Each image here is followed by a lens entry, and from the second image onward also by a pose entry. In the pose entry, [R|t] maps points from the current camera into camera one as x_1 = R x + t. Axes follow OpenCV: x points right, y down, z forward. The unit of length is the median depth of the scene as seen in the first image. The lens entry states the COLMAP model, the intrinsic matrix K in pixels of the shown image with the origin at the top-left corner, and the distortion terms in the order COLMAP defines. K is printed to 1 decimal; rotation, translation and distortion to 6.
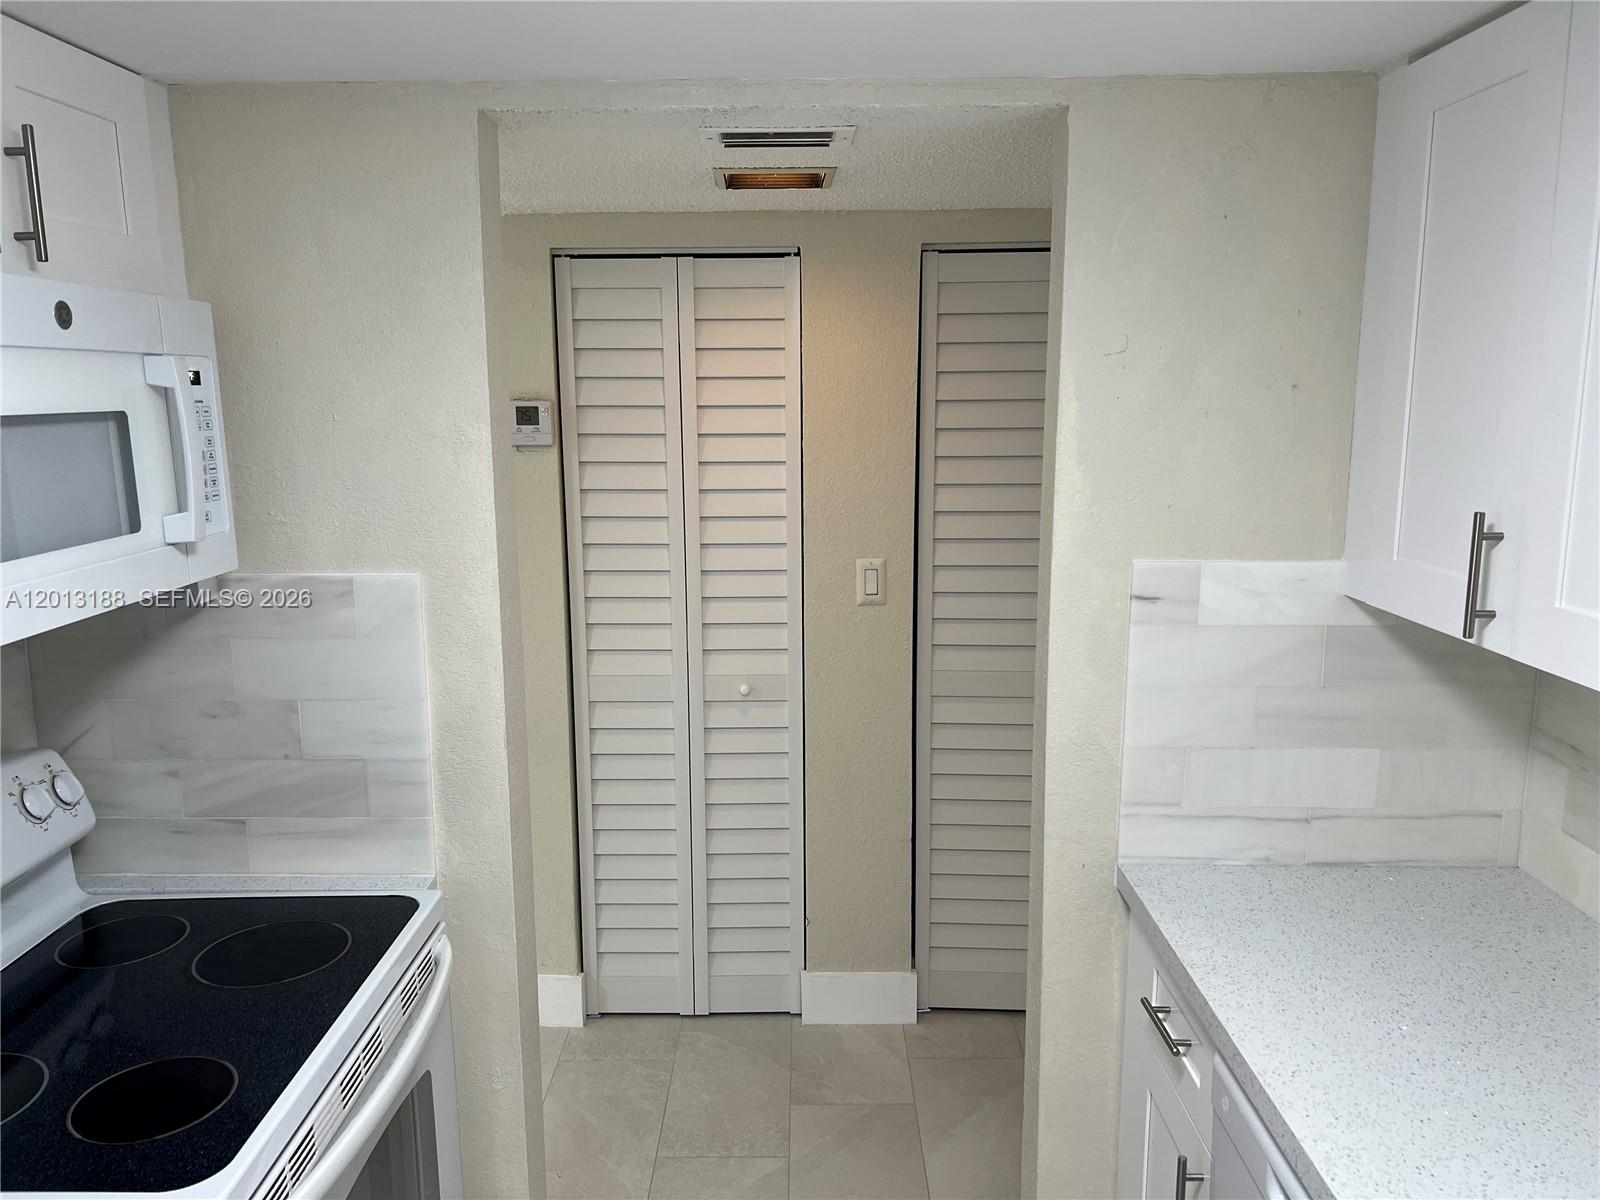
lens RADIAL K [[1208.8, 0, 786.8], [0, 1208.8, 607.5], [0, 0, 1]] dist [0.040381, -0.039376]
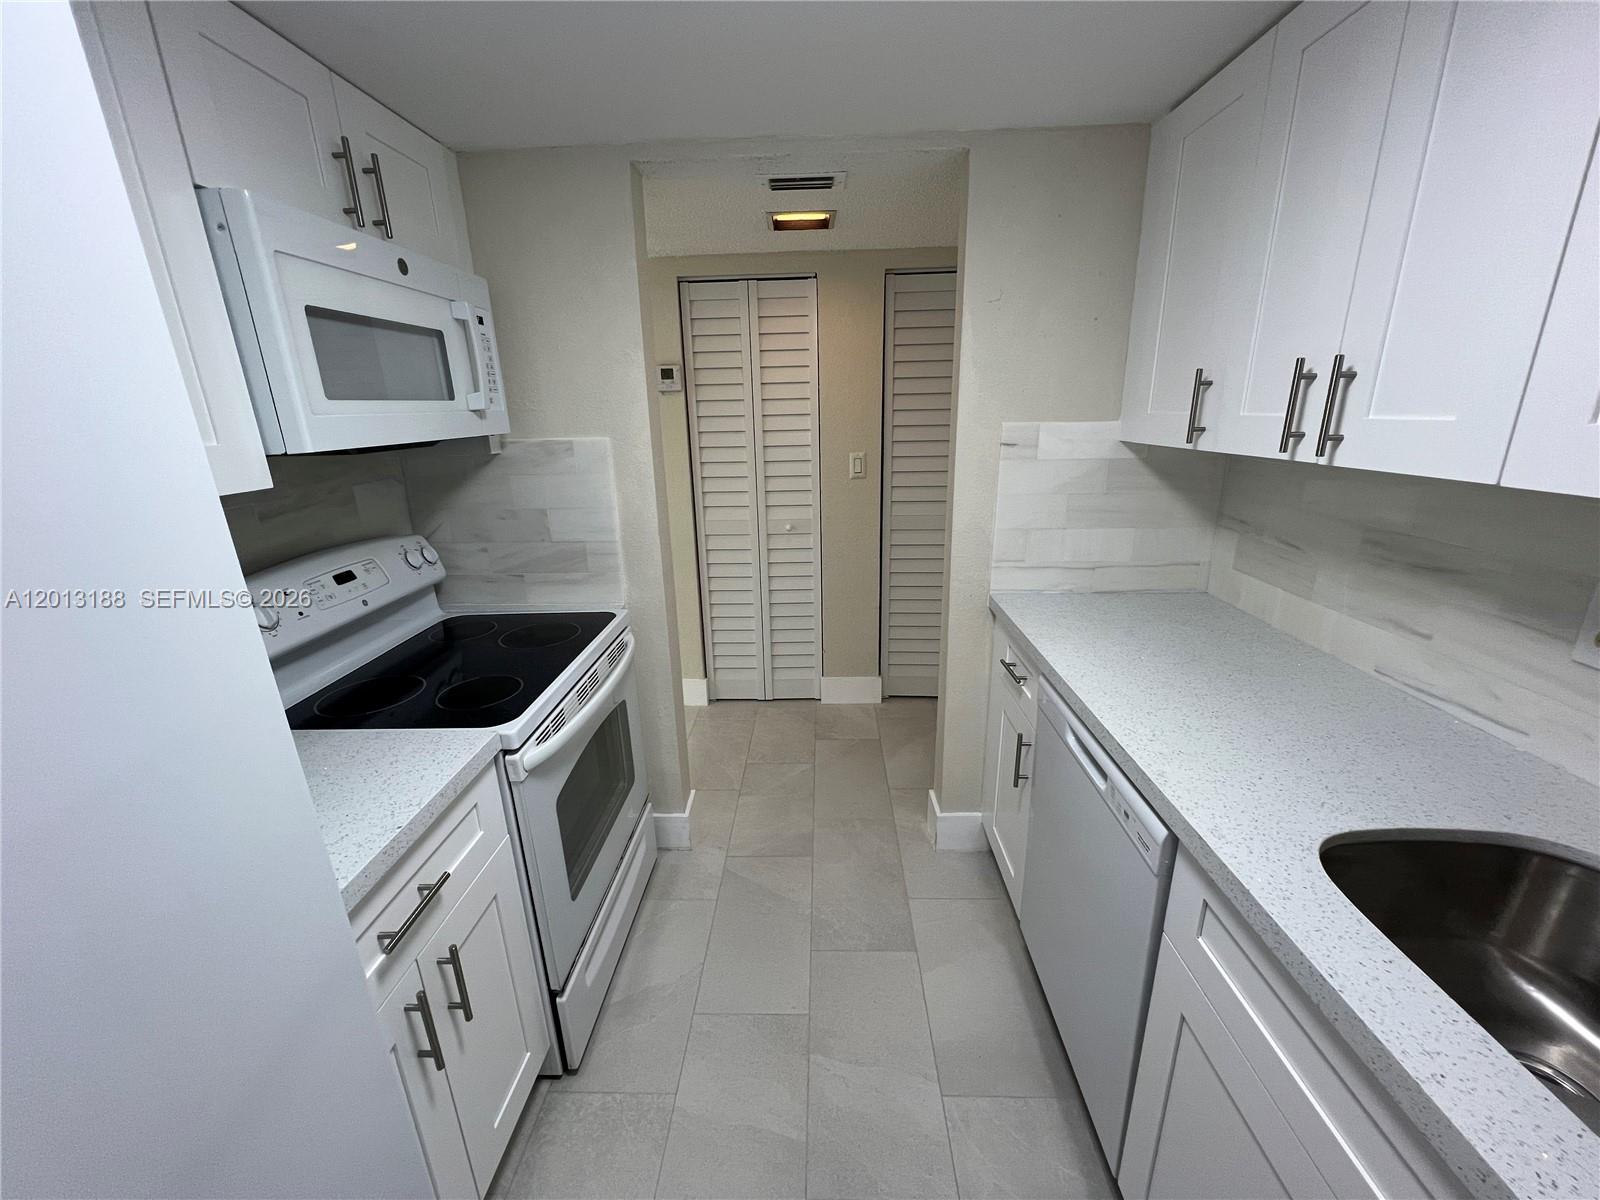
lens RADIAL K [[643.6, 0, 797.0], [0, 643.6, 595.6], [0, 0, 1]] dist [-0.004571, 0.001340]
pose [[0.999600, -0.009316, -0.026708, 0.004705], [0.012189, 0.993911, 0.109509, 0.102751], [0.025525, -0.109791, 0.993627, 0.018080]]
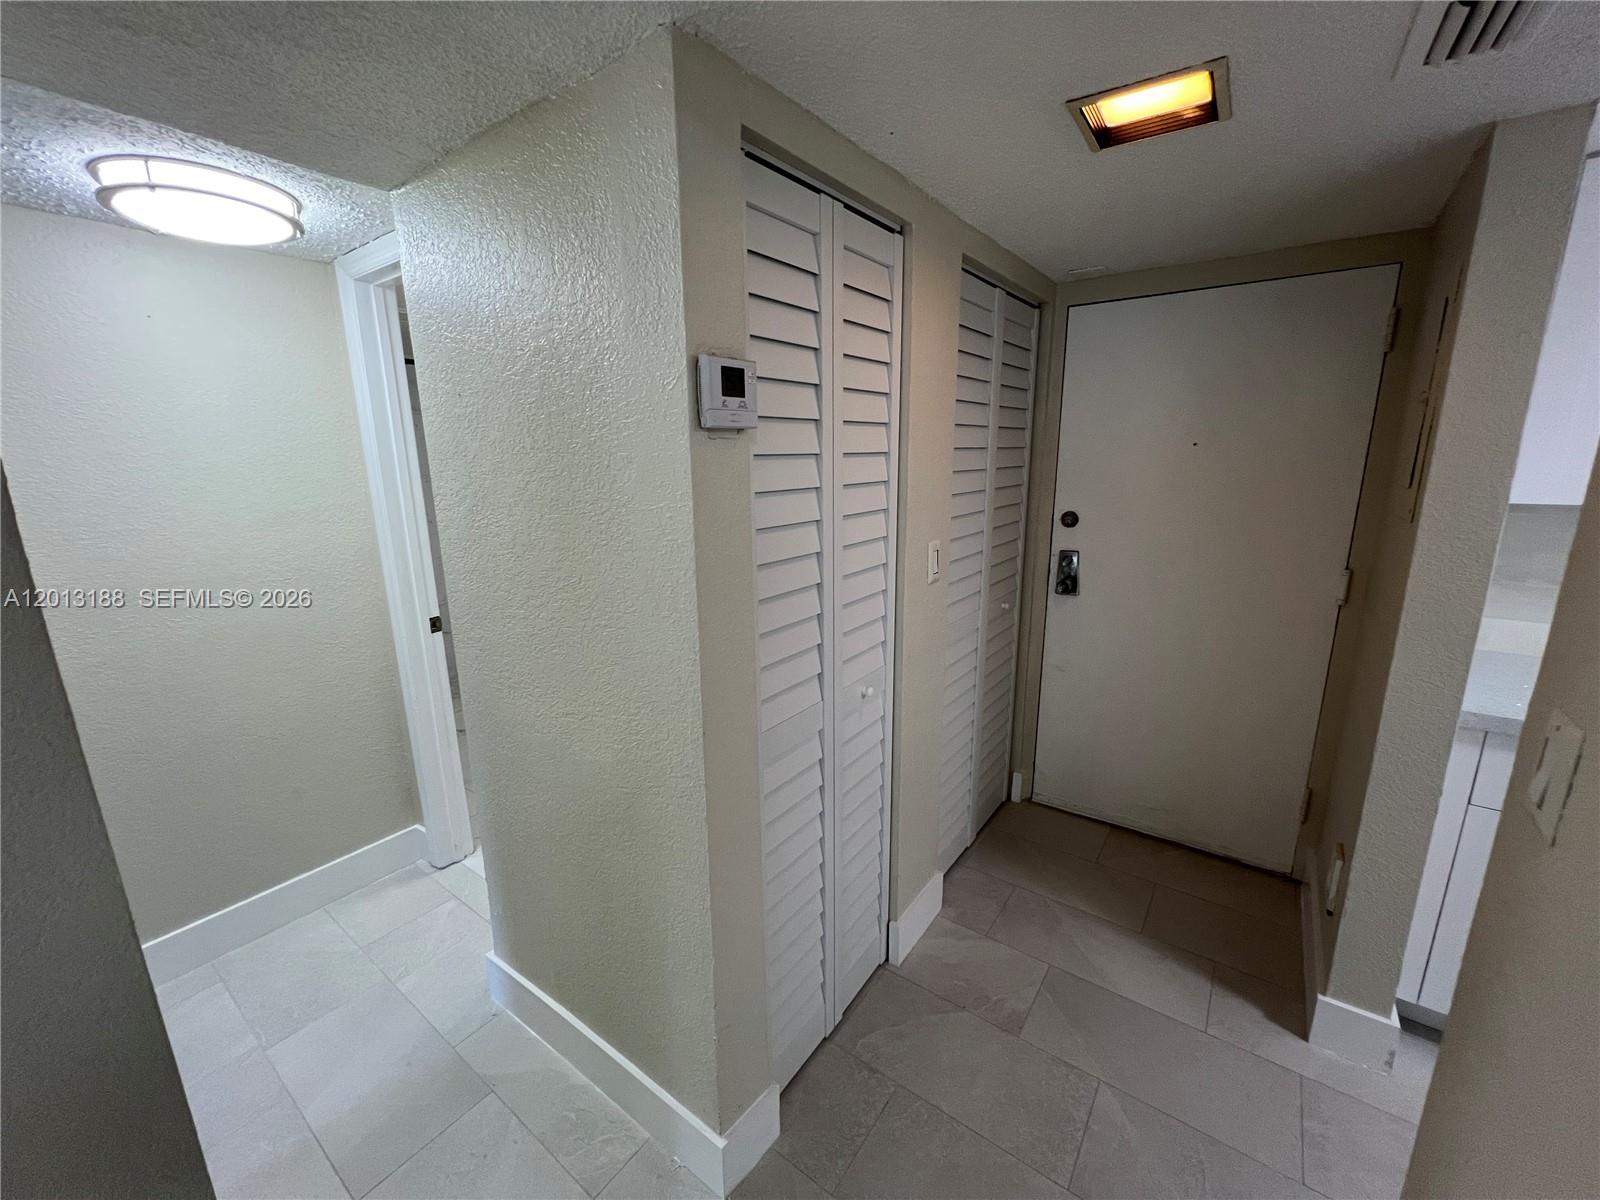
lens RADIAL K [[643.6, 0, 797.0], [0, 643.6, 598.3], [0, 0, 1]] dist [-0.004571, 0.001340]
pose [[0.583797, -0.185118, 0.790514, -0.740110], [0.161414, 0.980687, 0.110447, -0.114474], [-0.795692, 0.063122, 0.602403, 1.158495]]
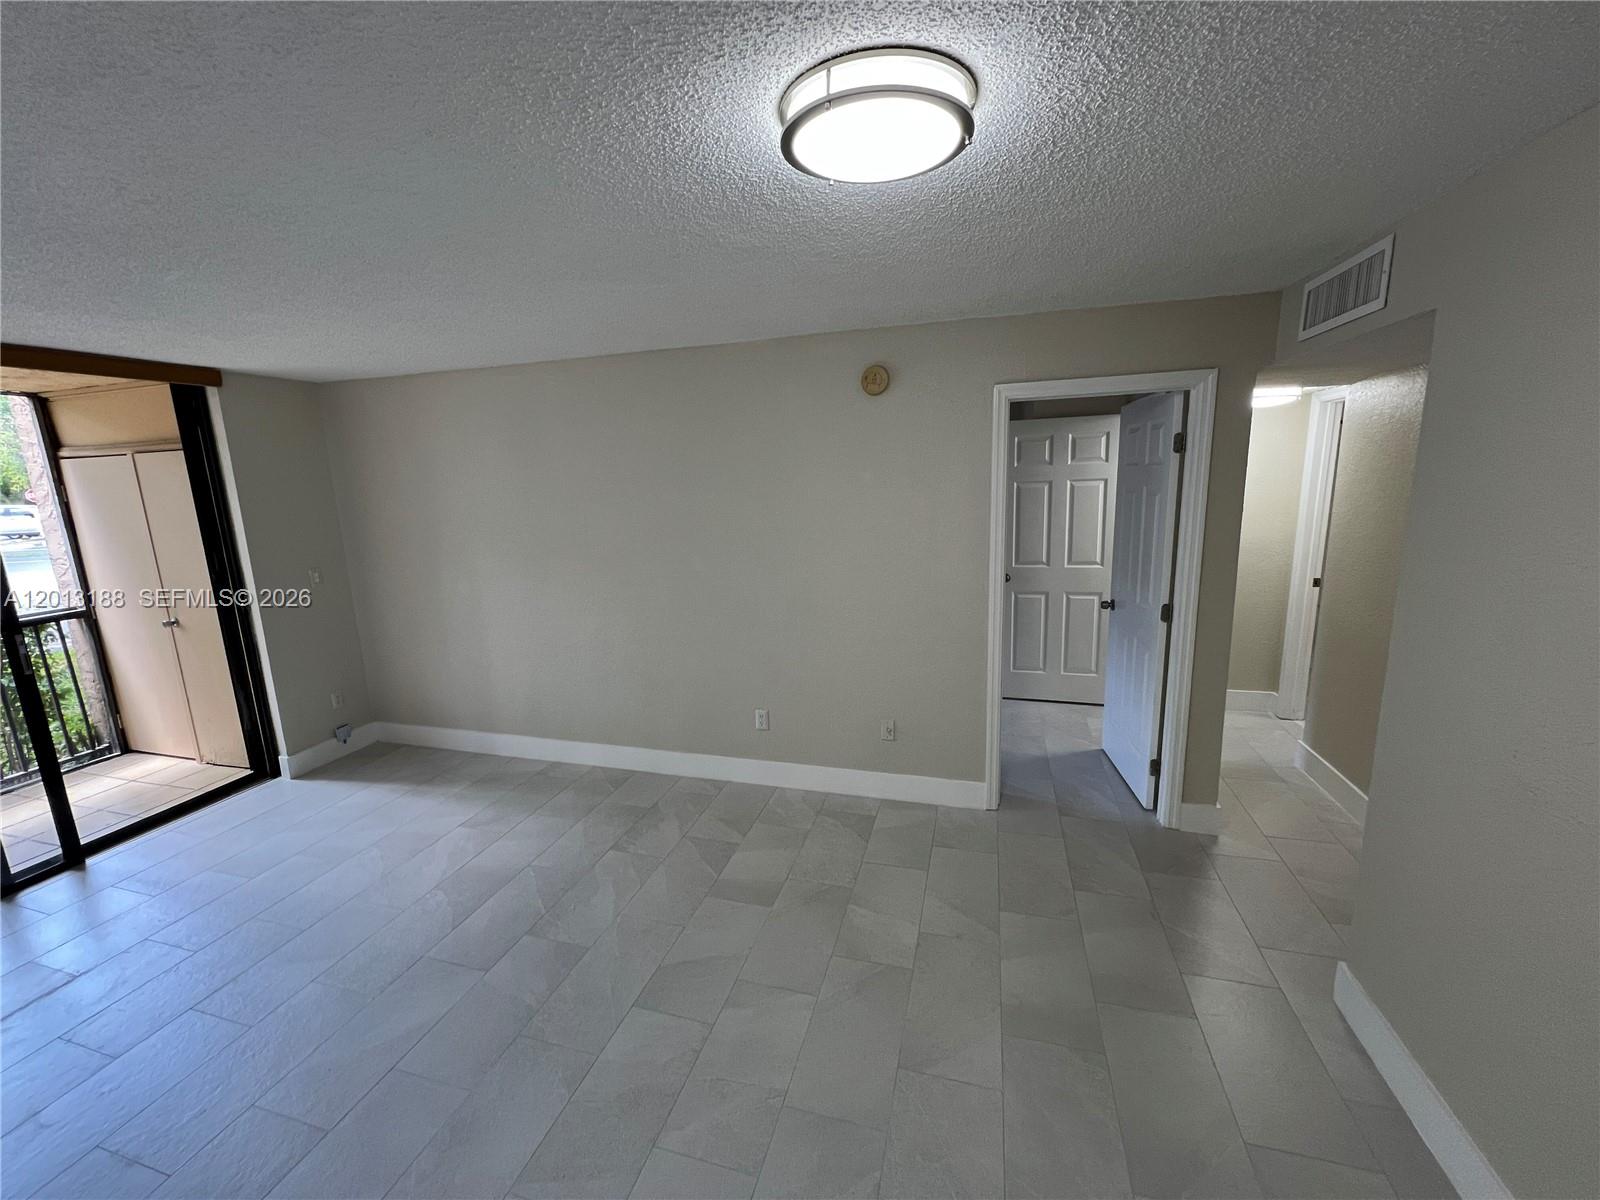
lens RADIAL K [[643.6, 0, 794.8], [0, 643.6, 598.5], [0, 0, 1]] dist [-0.004571, 0.001340]
pose [[0.961673, 0.022721, -0.273255, -1.266009], [-0.019563, 0.999707, 0.014278, 0.009743], [0.273499, -0.008386, 0.961836, -0.077074]]
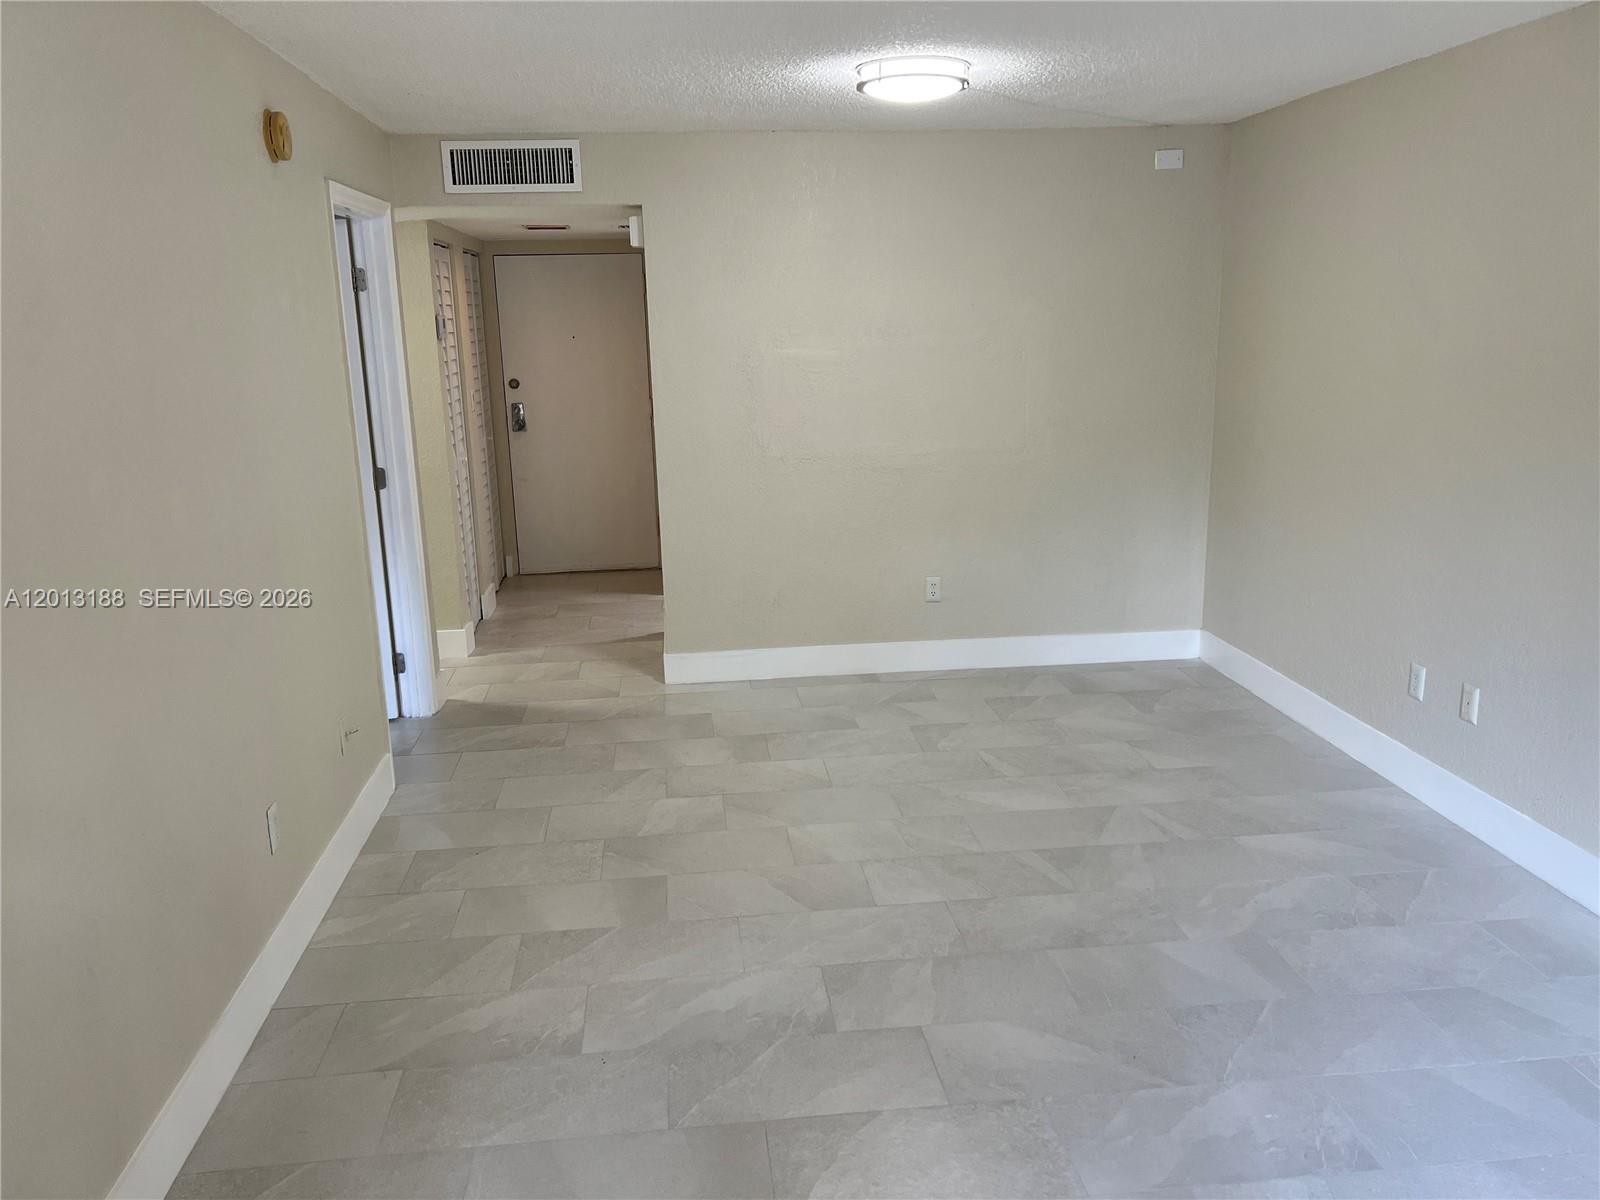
lens RADIAL K [[1208.8, 0, 788.8], [0, 1208.8, 588.6], [0, 0, 1]] dist [0.040381, -0.039376]
pose [[-0.114729, -0.216383, 0.969544, -3.413074], [0.211505, 0.948290, 0.236667, -0.149996], [-0.970620, 0.232216, -0.063030, 1.031331]]
